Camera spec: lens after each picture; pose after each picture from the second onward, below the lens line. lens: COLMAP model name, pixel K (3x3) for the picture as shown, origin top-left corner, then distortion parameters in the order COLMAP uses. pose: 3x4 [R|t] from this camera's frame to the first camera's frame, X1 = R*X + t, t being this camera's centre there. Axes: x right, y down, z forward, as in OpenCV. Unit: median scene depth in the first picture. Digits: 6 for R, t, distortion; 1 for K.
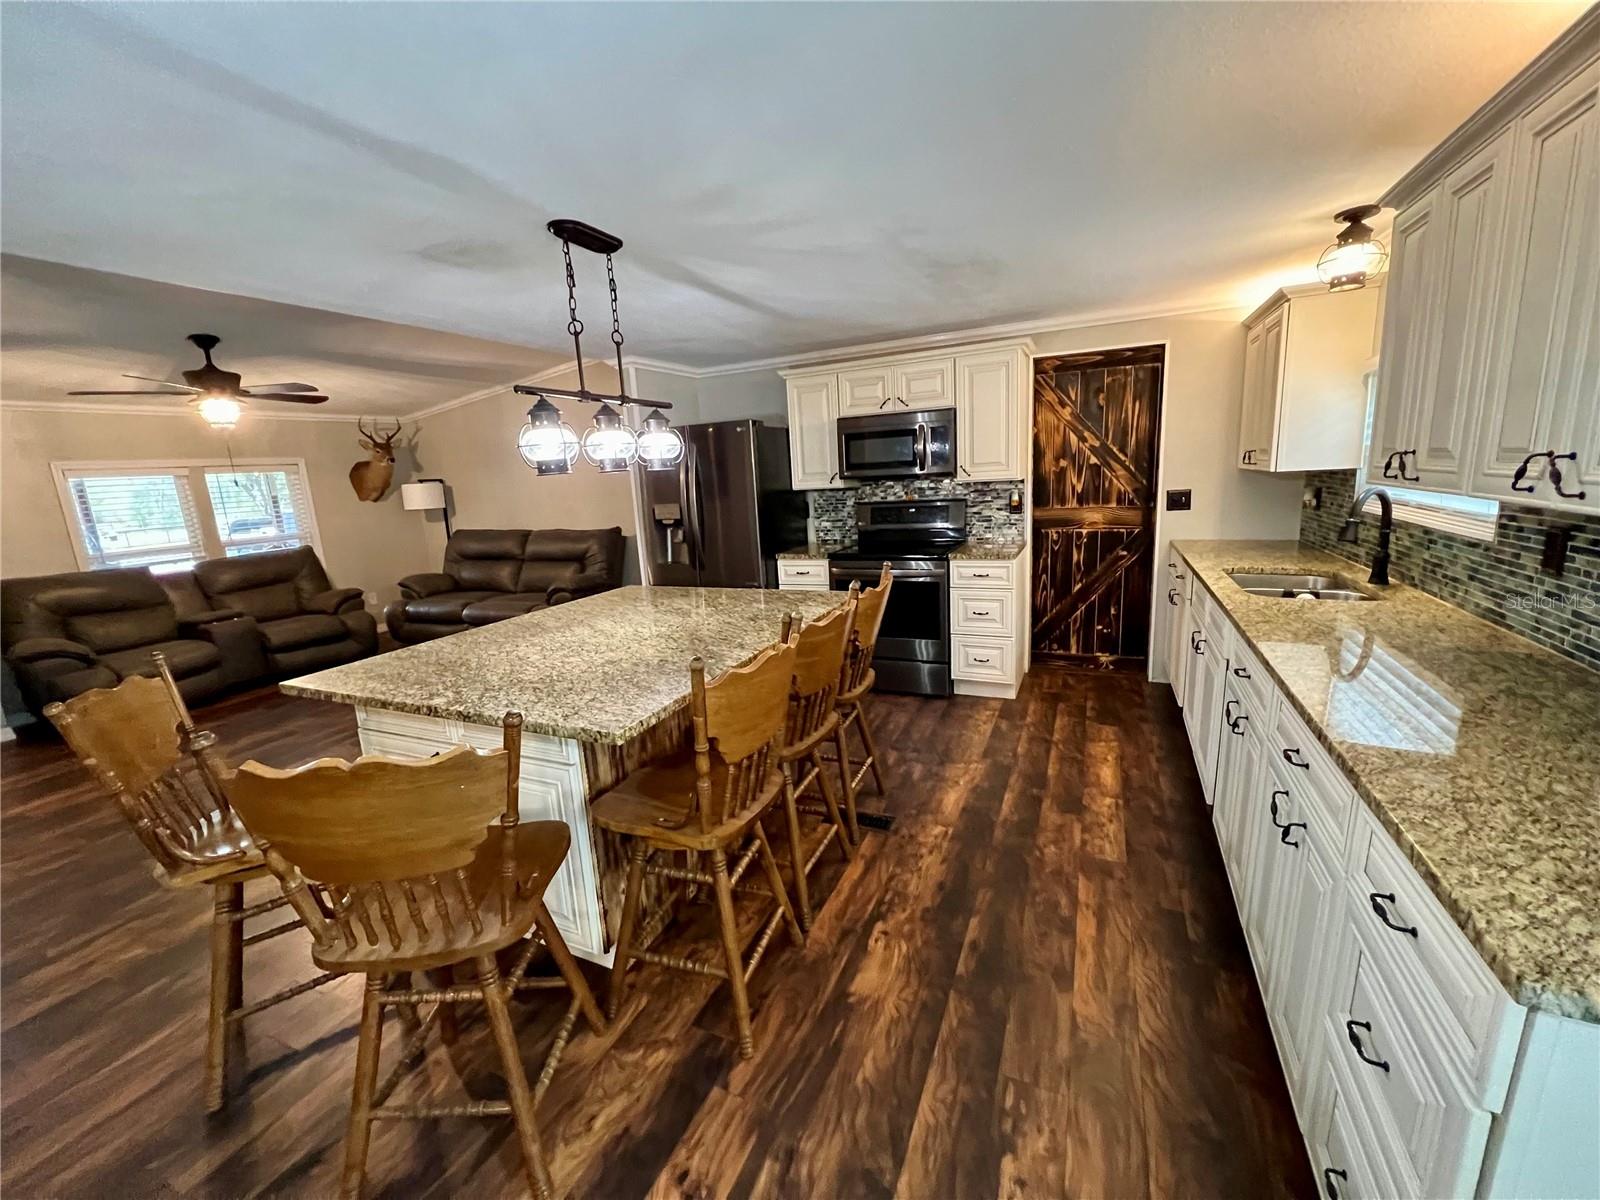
lens RADIAL K [[641.2, 0, 797.4], [0, 641.2, 596.2], [0, 0, 1]] dist [-0.003067, 0.000685]
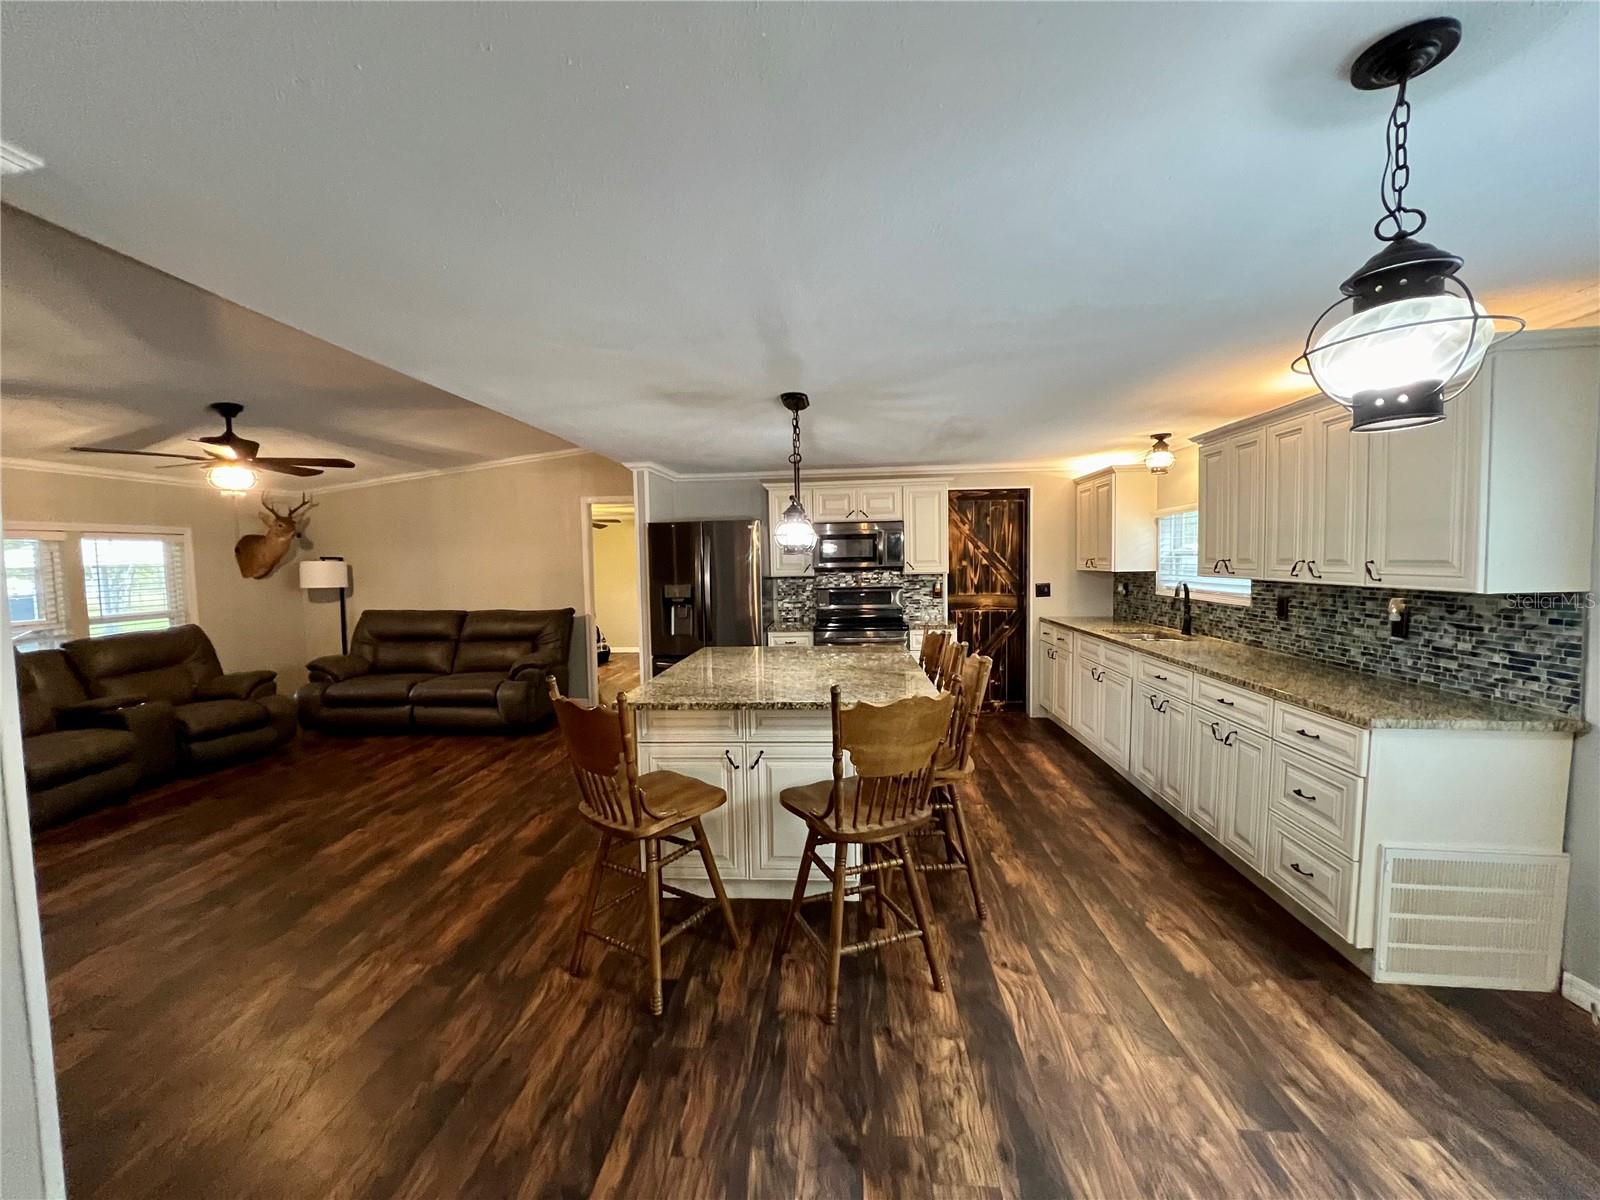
lens RADIAL K [[640.7, 0, 797.0], [0, 640.7, 595.5], [0, 0, 1]] dist [-0.003107, 0.000693]
pose [[0.938841, 0.019728, 0.343785, -0.418318], [0.033054, 0.988585, -0.146995, 0.057527], [-0.342761, 0.149368, 0.927472, -0.168045]]
